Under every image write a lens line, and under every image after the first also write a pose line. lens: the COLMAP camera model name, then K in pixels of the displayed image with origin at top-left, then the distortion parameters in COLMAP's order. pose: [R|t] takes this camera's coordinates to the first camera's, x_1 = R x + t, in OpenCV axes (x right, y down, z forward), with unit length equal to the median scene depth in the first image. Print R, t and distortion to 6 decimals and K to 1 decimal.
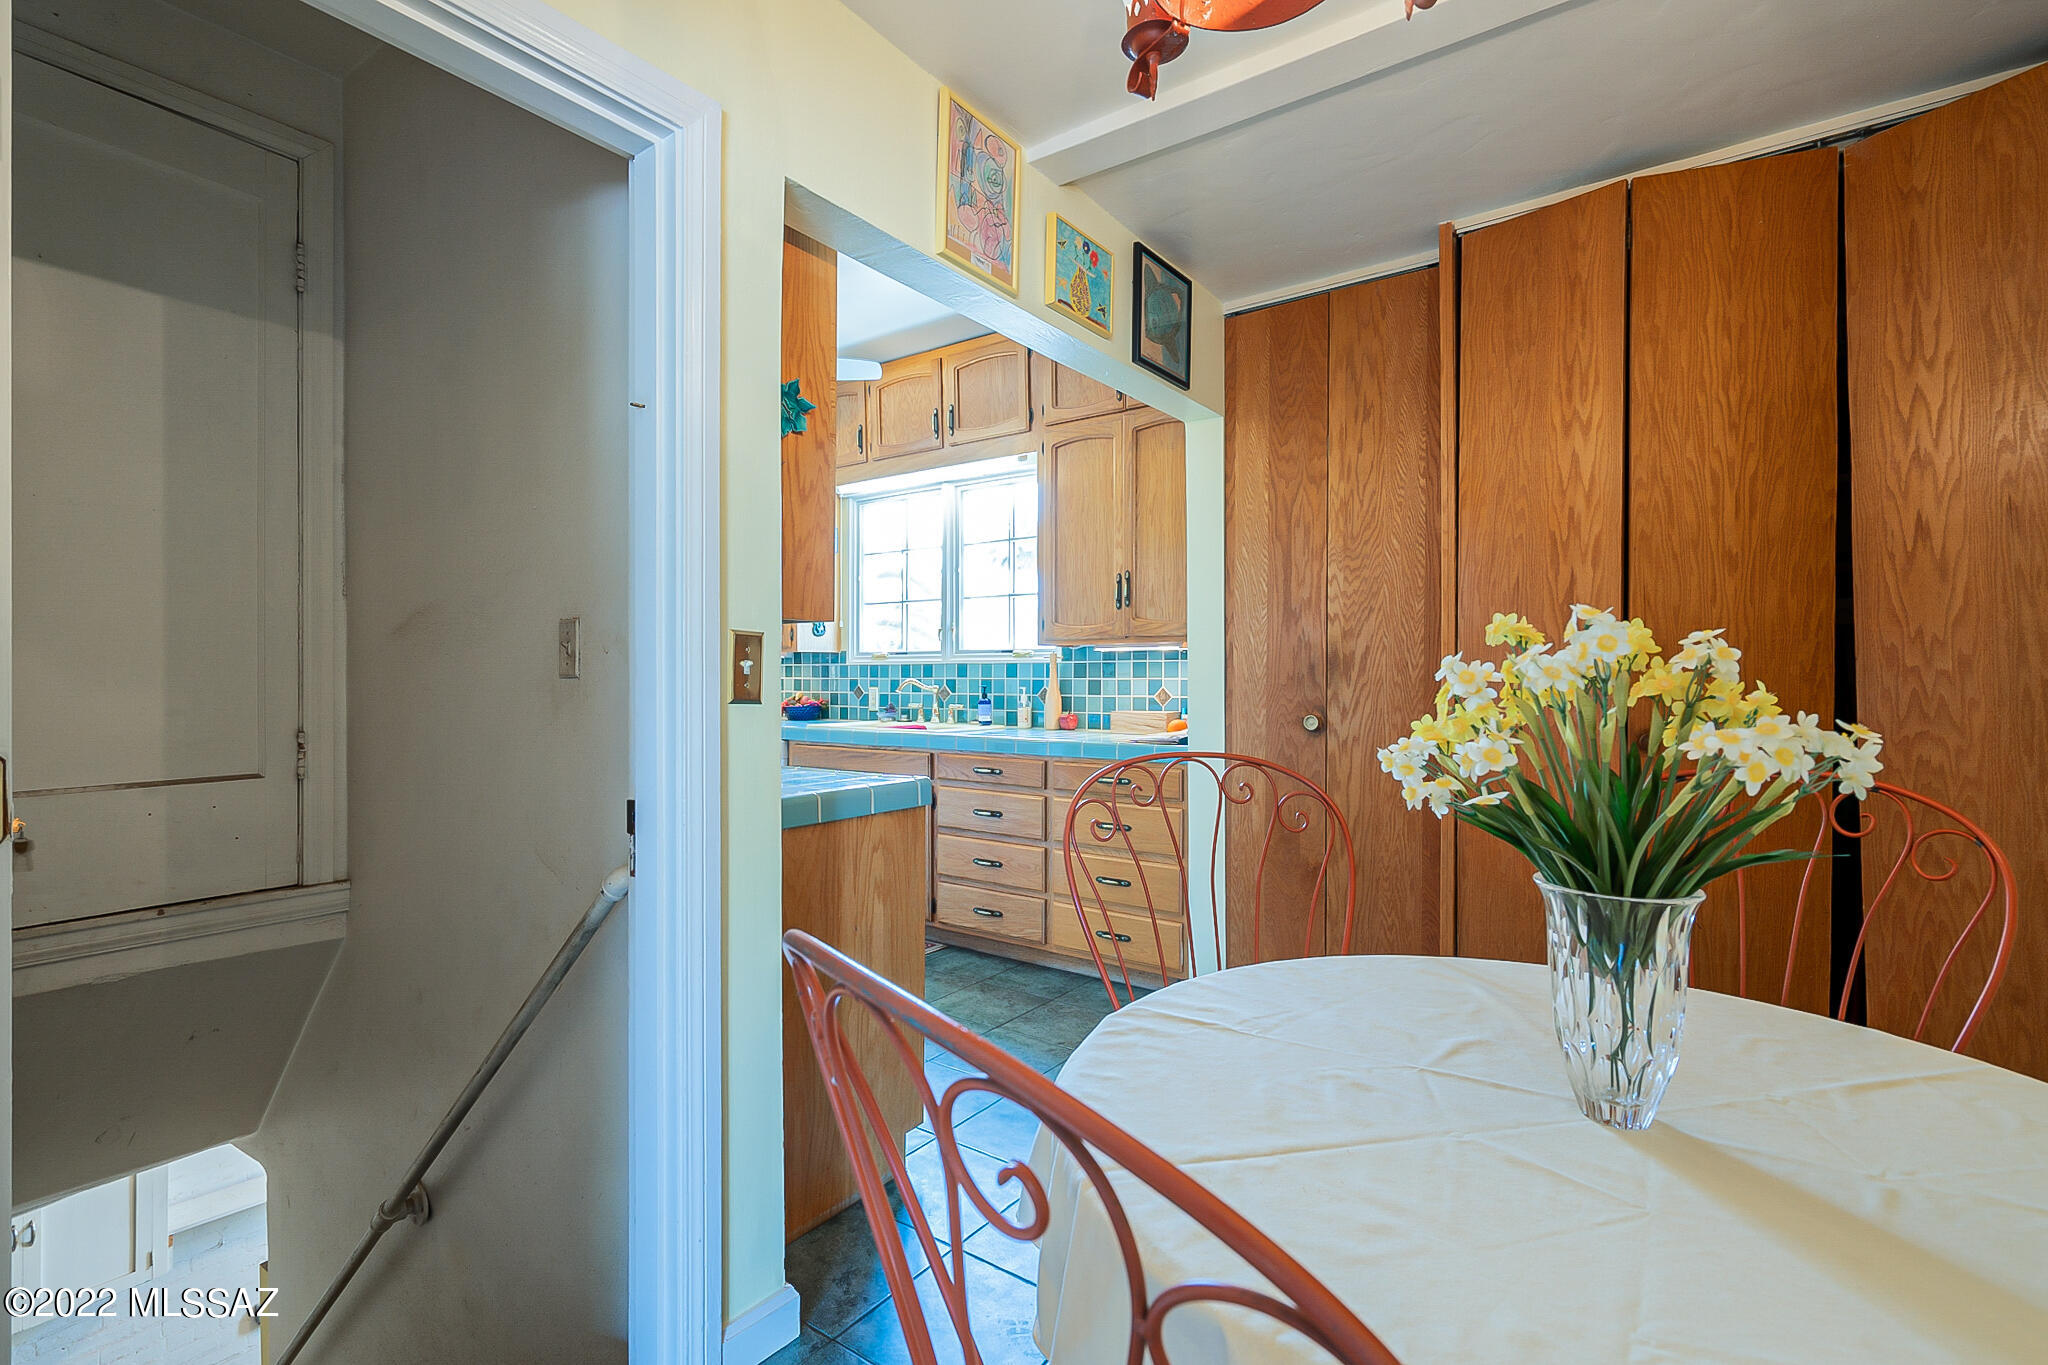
lens RADIAL K [[931.7, 0, 1026.0], [0, 931.7, 683.8], [0, 0, 1]] dist [-0.005980, 0.001978]
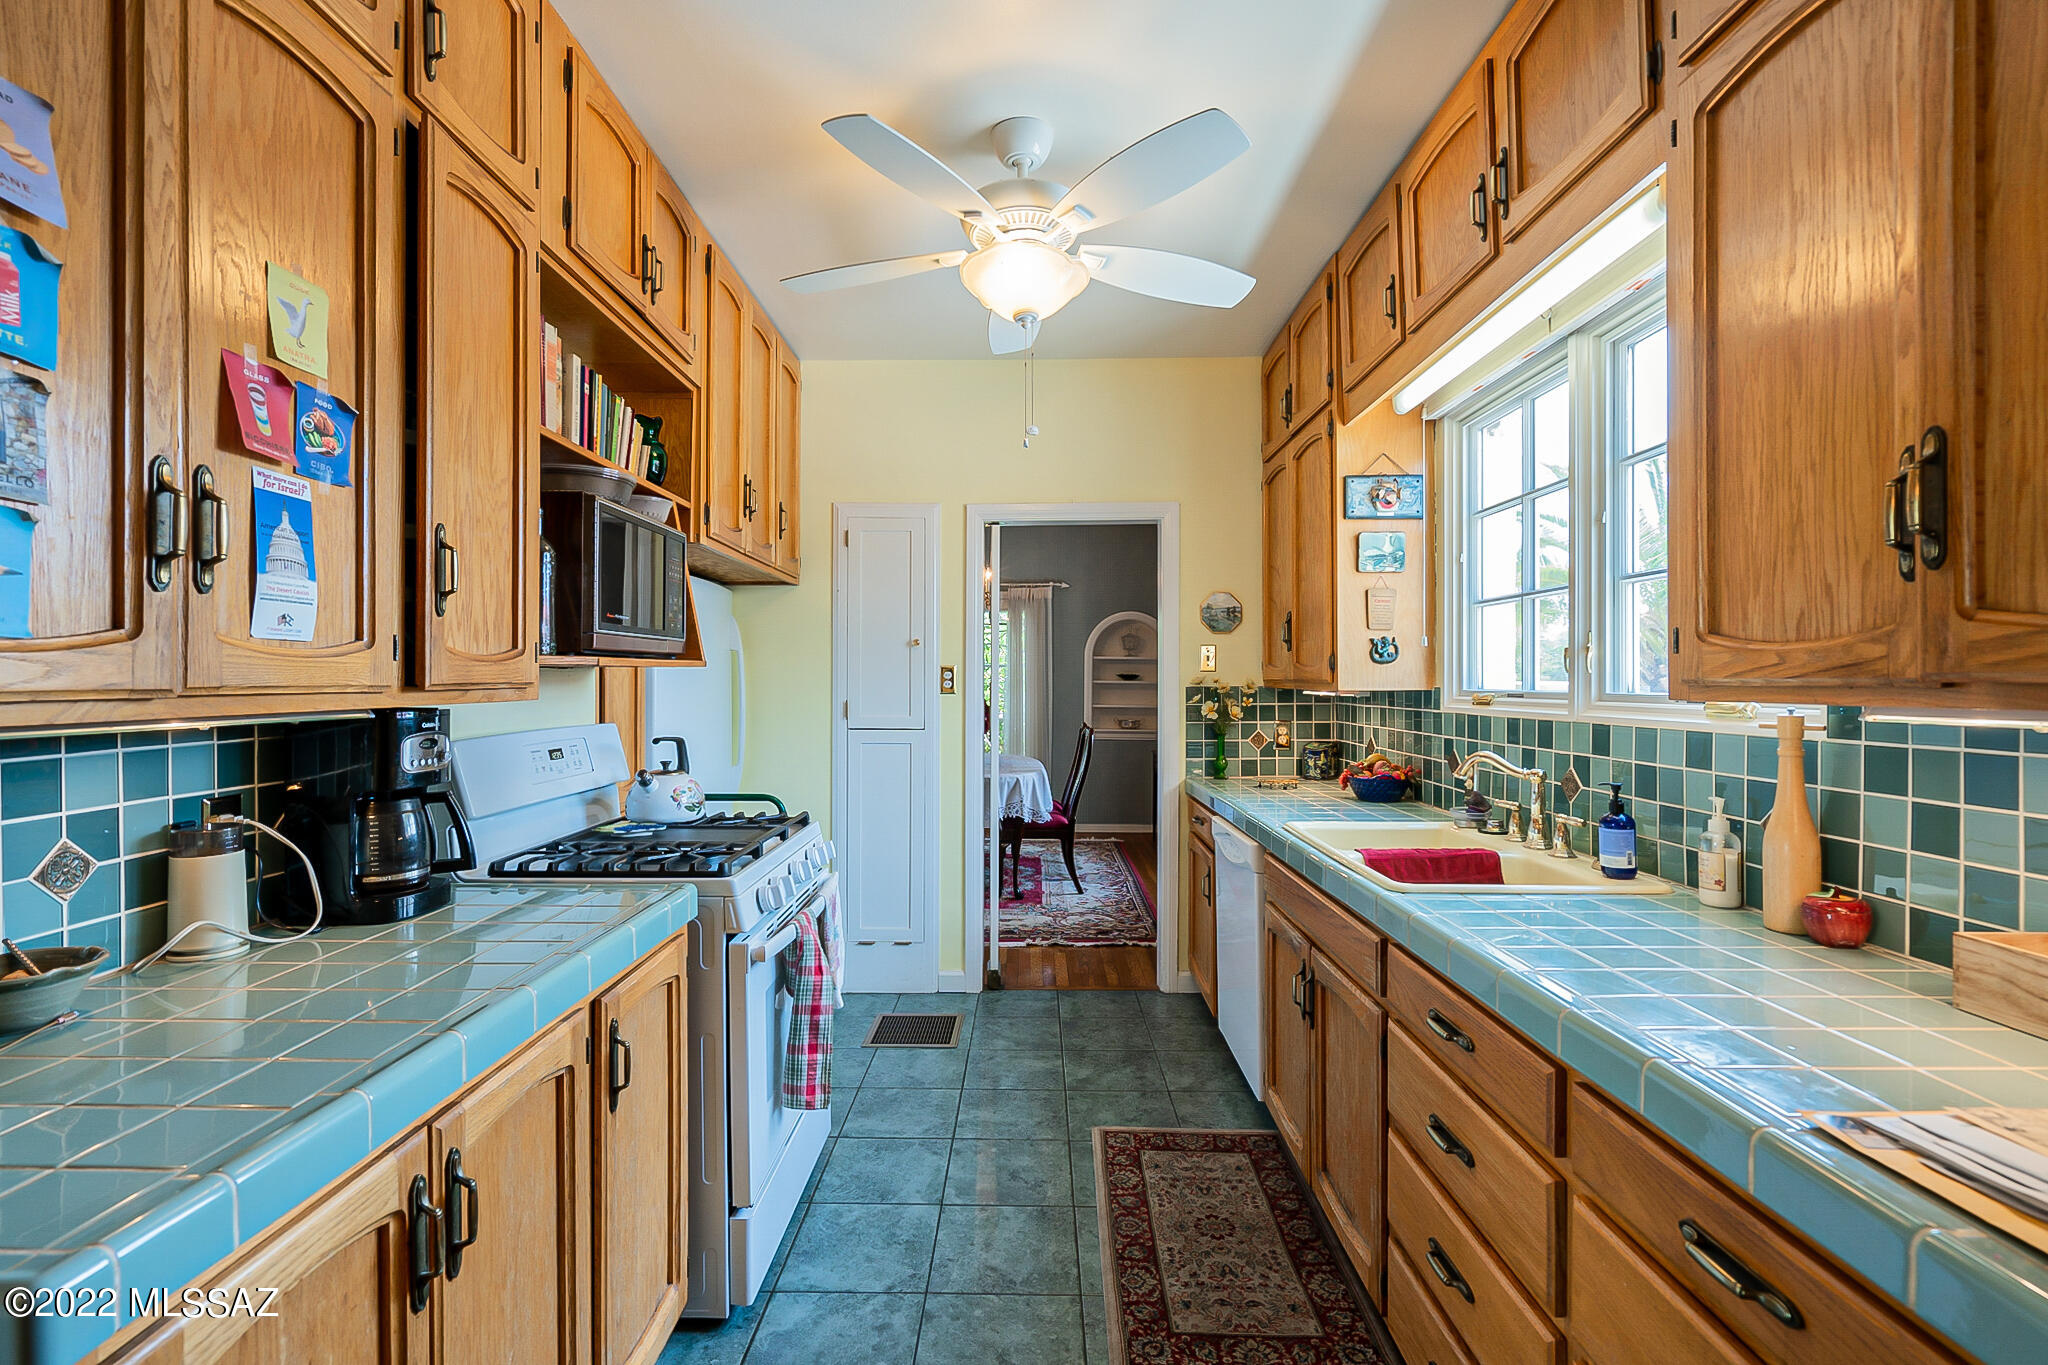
lens RADIAL K [[931.7, 0, 1006.6], [0, 931.7, 679.9], [0, 0, 1]] dist [-0.005980, 0.001978]
pose [[0.560869, -0.000383, -0.827905, 0.219673], [-0.007891, 0.999952, -0.005809, -0.059354], [0.827867, 0.009791, 0.560839, 0.792778]]
